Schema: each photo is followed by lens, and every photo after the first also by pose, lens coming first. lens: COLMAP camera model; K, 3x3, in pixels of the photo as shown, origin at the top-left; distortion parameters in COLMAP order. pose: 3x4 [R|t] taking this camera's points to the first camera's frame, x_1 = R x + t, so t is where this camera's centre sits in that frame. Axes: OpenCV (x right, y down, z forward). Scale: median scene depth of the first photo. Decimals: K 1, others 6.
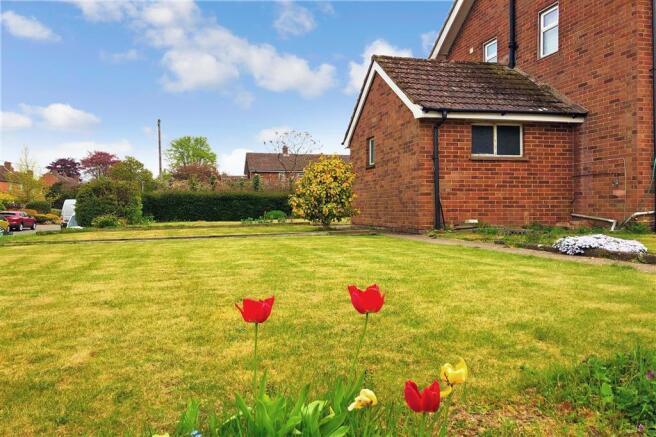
lens RADIAL K [[530.4, 0, 328.0], [0, 530.4, 218.5], [0, 0, 1]] dist [-0.009456, -0.012942]
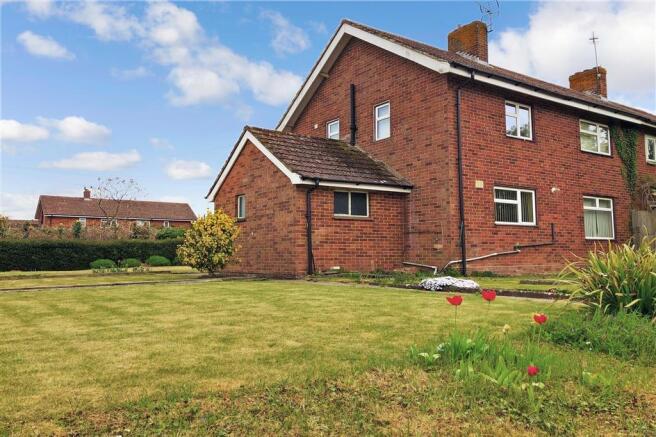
lens RADIAL K [[525.7, 0, 326.0], [0, 525.7, 205.8], [0, 0, 1]] dist [0.065076, -0.005304]
pose [[0.929801, 0.038253, 0.366068, -0.198752], [0.003794, 0.993535, -0.113459, 0.000224], [-0.368042, 0.106883, 0.923646, -0.142340]]
